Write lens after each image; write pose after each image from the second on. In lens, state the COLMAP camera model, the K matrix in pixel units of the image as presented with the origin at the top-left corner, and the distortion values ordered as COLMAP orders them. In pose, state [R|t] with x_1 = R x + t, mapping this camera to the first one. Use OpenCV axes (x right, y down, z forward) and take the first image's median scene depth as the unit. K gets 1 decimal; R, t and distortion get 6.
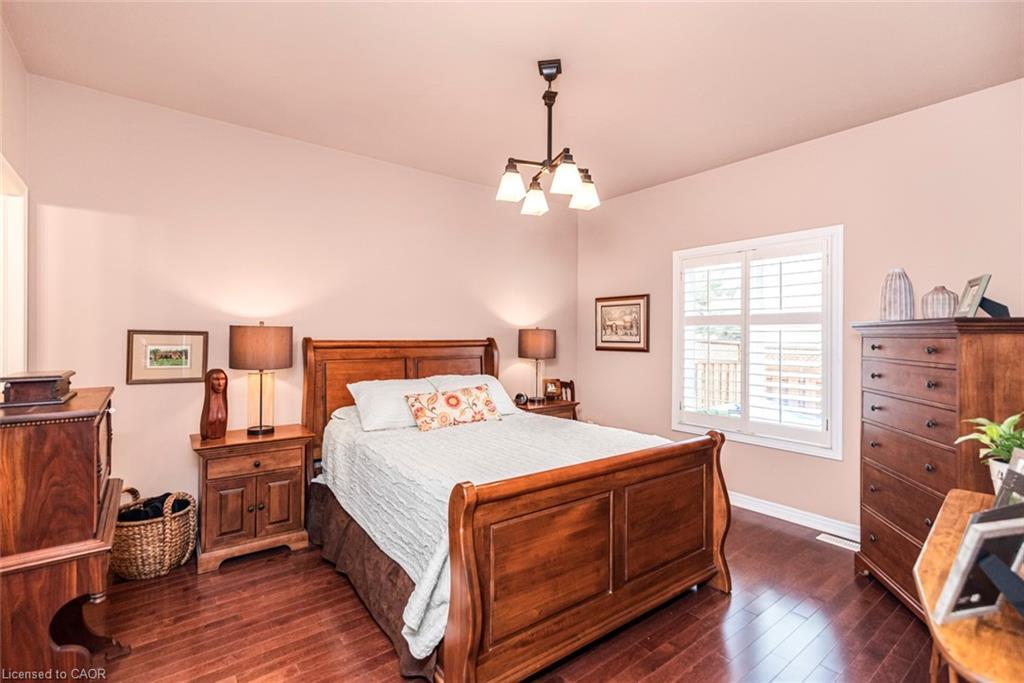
lens RADIAL K [[469.9, 0, 509.2], [0, 469.9, 334.7], [0, 0, 1]] dist [0.000745, 0.000057]
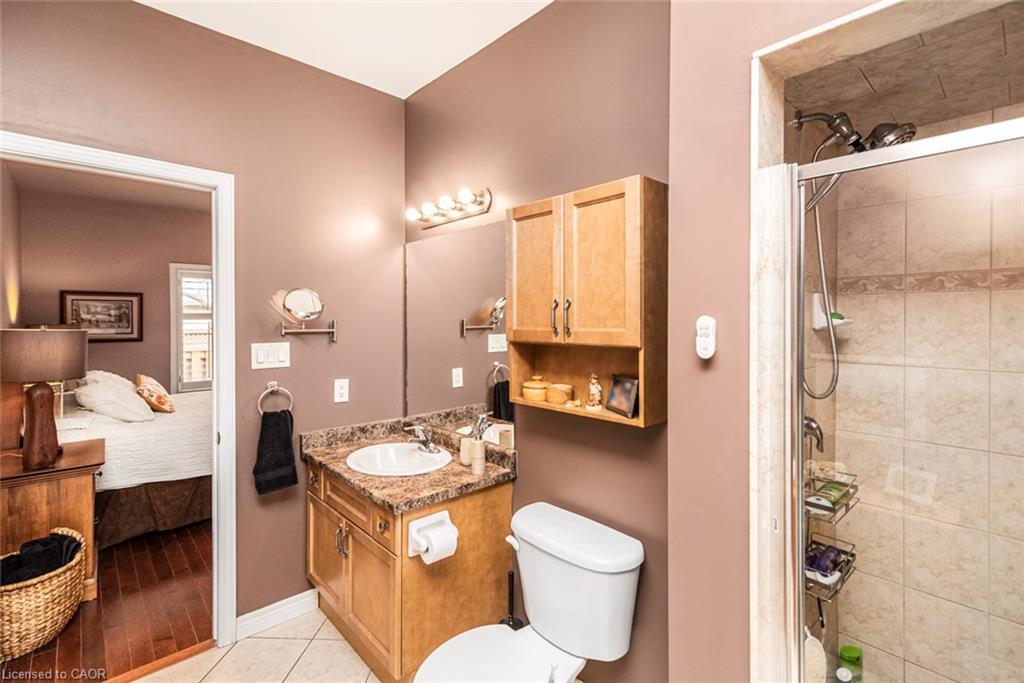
lens RADIAL K [[464.7, 0, 504.2], [0, 464.7, 320.0], [0, 0, 1]] dist [0.009117, 0.000406]
pose [[-0.077564, -0.010999, 0.996927, -0.982669], [-0.001117, 0.999939, 0.010946, -0.031455], [-0.996987, -0.000265, -0.077572, 0.160236]]
